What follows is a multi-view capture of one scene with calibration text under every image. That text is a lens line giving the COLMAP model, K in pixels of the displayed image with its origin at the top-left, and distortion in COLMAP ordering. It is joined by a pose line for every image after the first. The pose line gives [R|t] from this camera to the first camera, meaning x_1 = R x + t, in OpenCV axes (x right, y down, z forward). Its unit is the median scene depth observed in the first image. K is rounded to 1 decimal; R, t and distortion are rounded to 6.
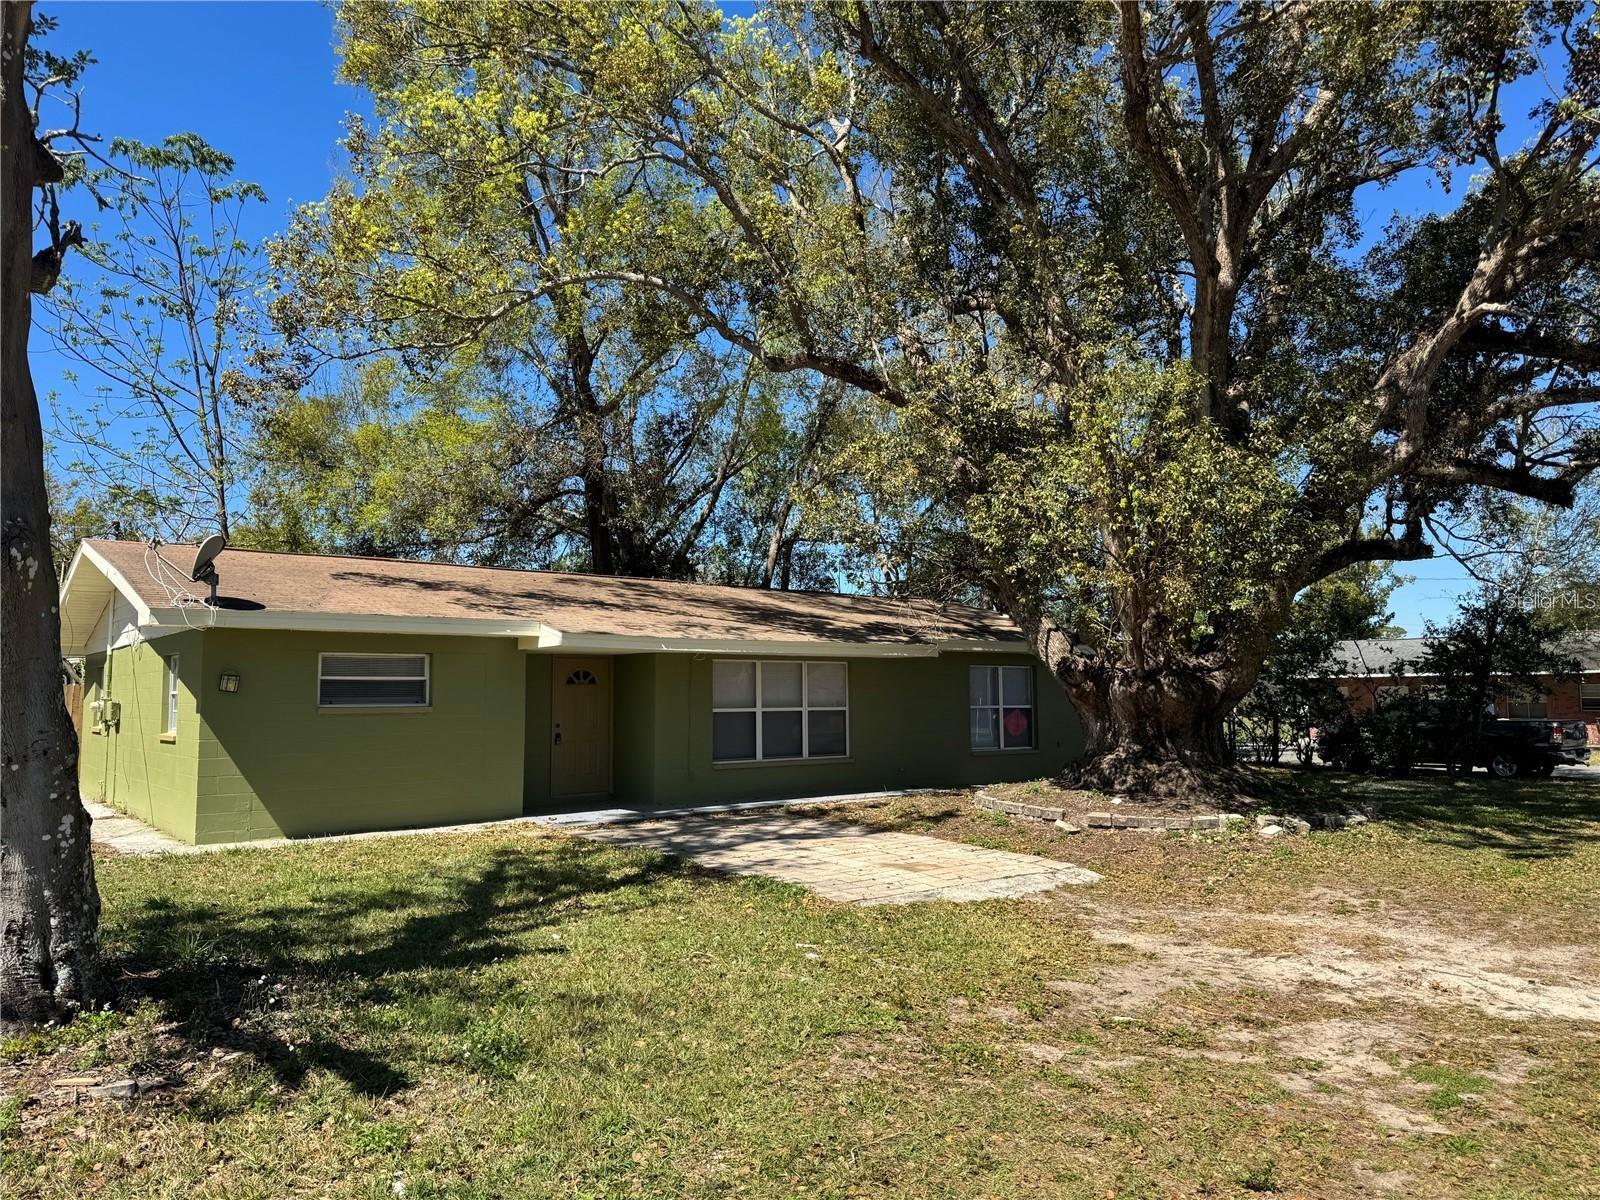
lens RADIAL K [[1120.0, 0, 793.7], [0, 1120.0, 590.7], [0, 0, 1]] dist [0.047070, -0.058389]
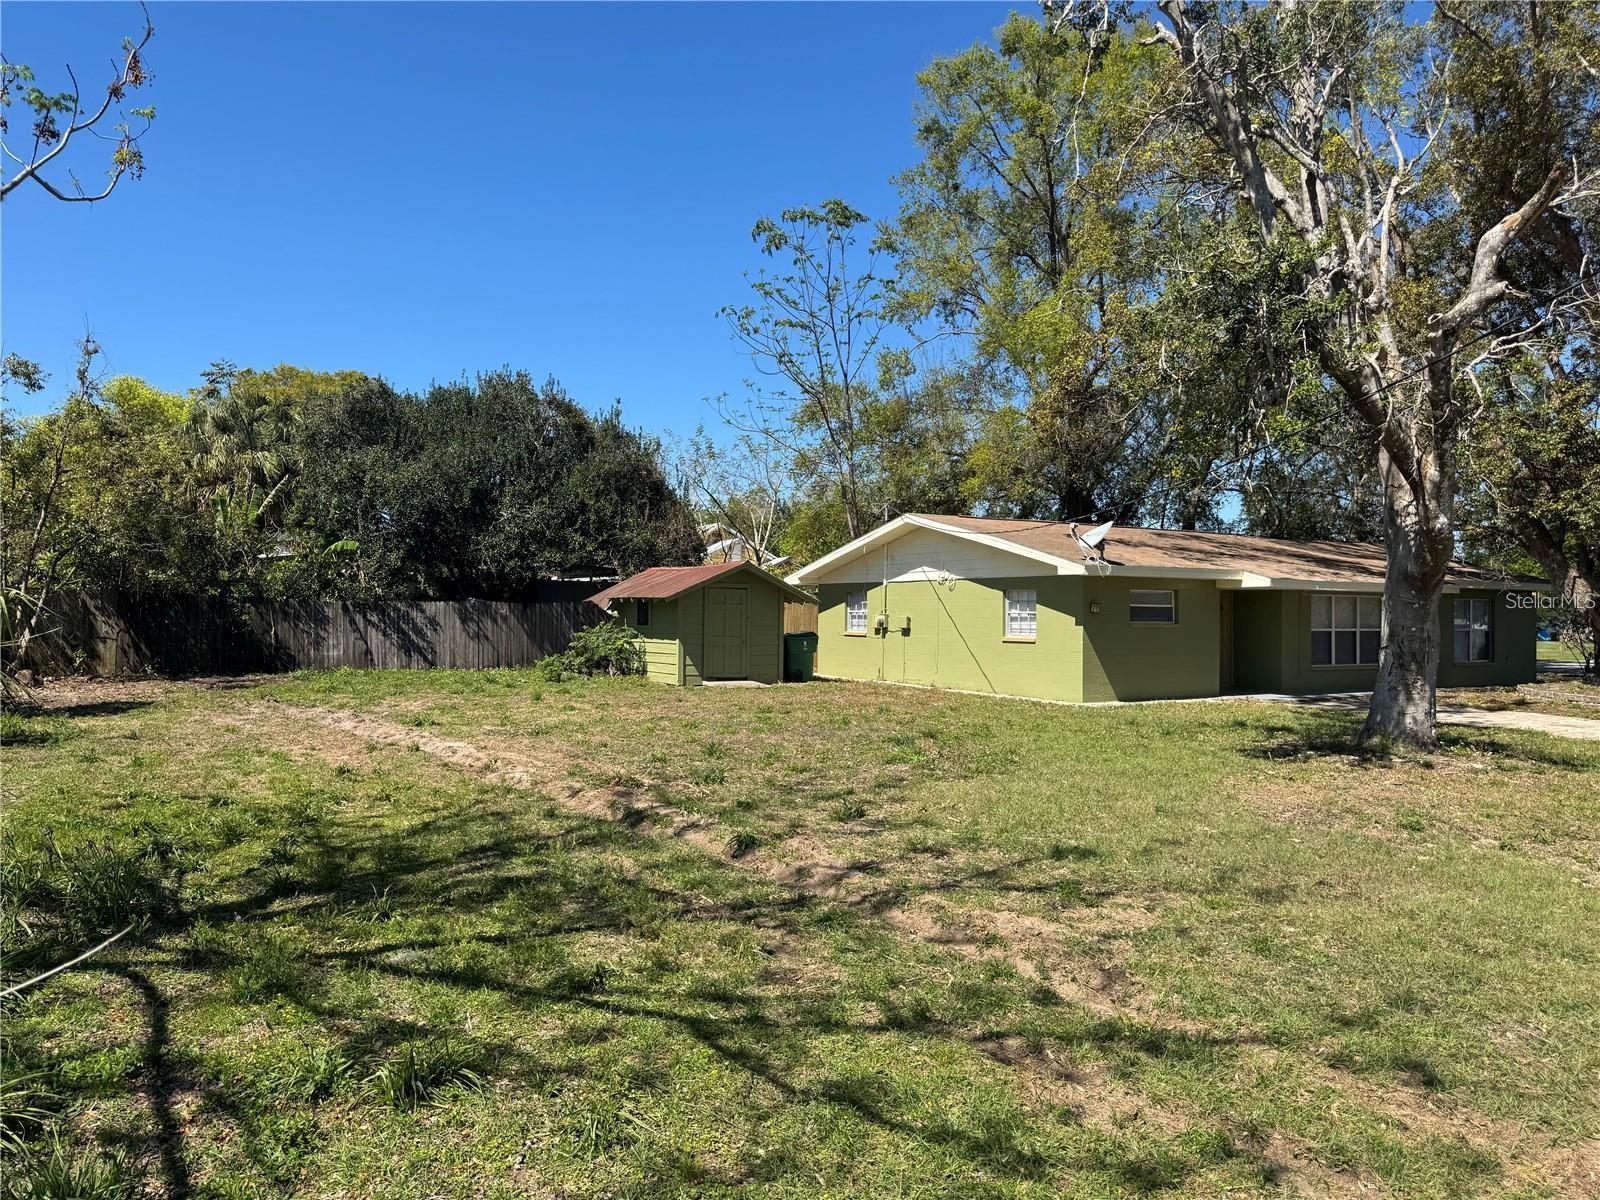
lens RADIAL K [[1120.0, 0, 809.8], [0, 1120.0, 615.0], [0, 0, 1]] dist [0.047070, -0.058389]
pose [[0.992702, 0.015330, -0.119618, -0.618038], [-0.003658, 0.995259, 0.097193, -0.059307], [0.120541, -0.096046, 0.988051, -0.602622]]
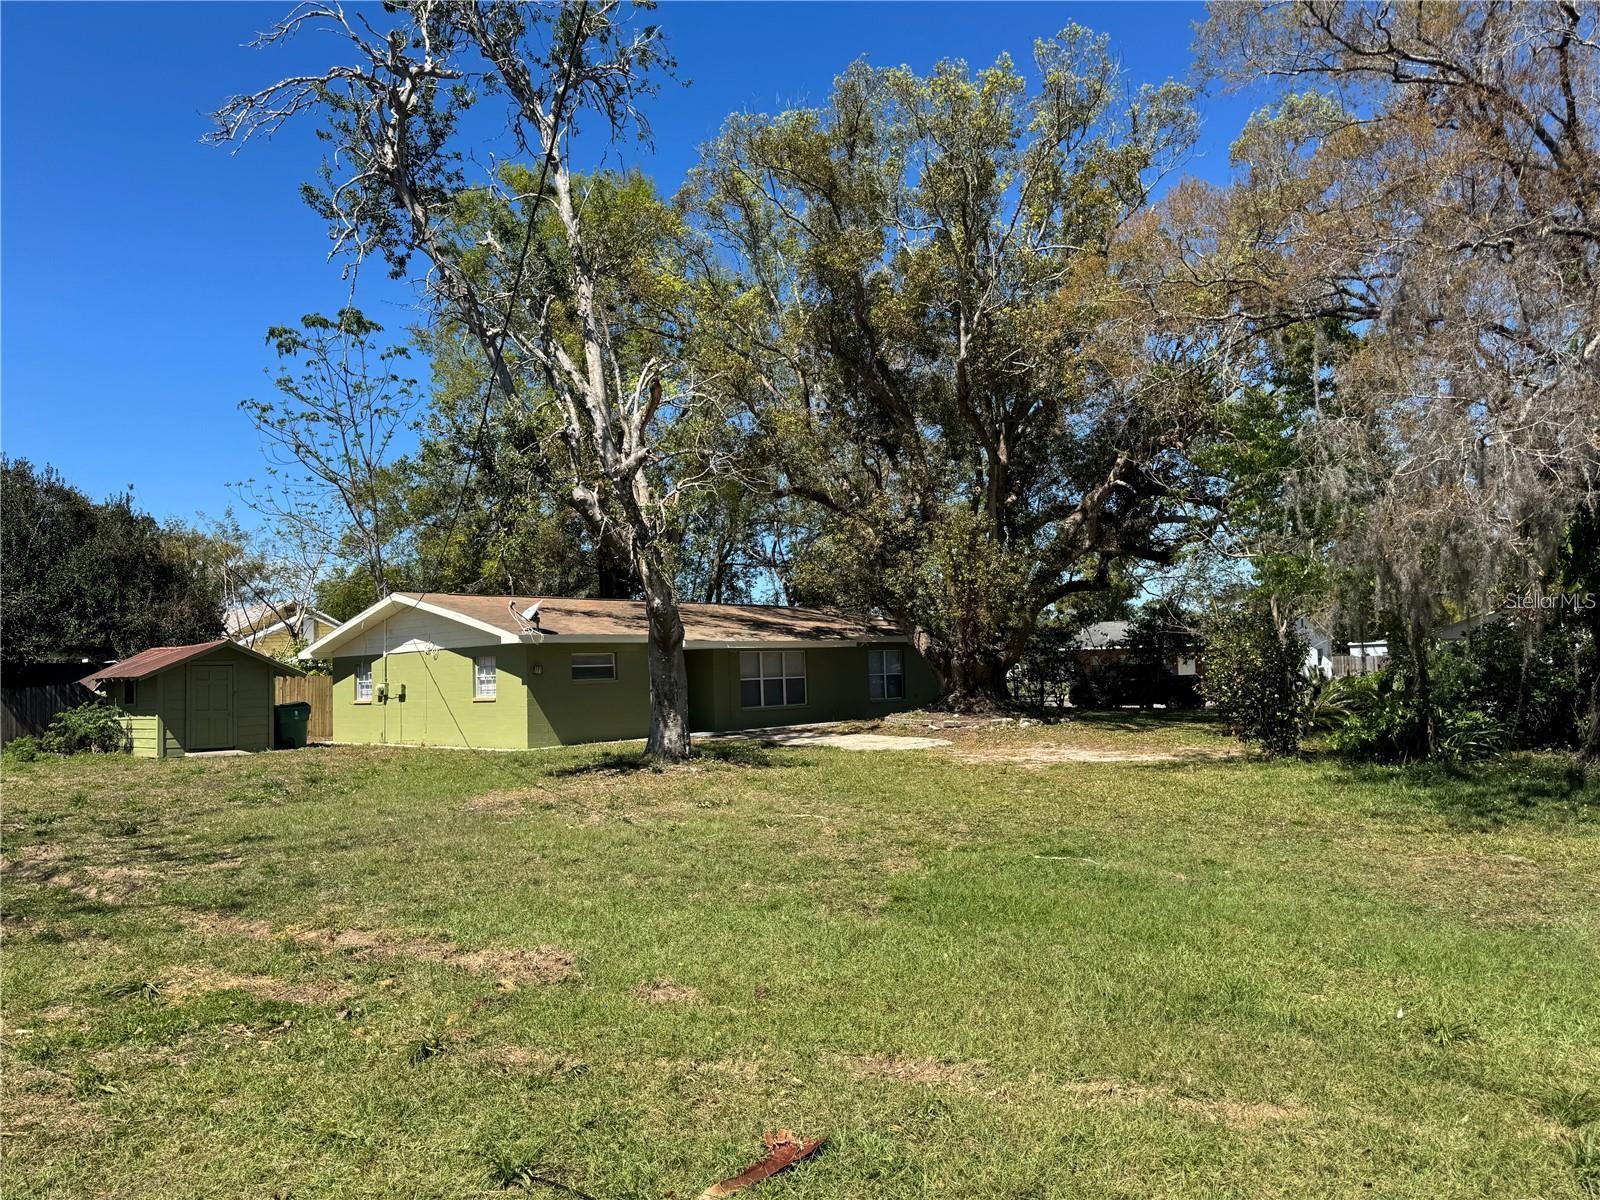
lens RADIAL K [[1120.0, 0, 804.0], [0, 1120.0, 597.8], [0, 0, 1]] dist [0.047070, -0.058389]
pose [[0.984849, -0.015759, 0.172698, -0.320966], [0.011443, 0.999597, 0.025961, -0.081562], [-0.173038, -0.023592, 0.984633, -0.917858]]
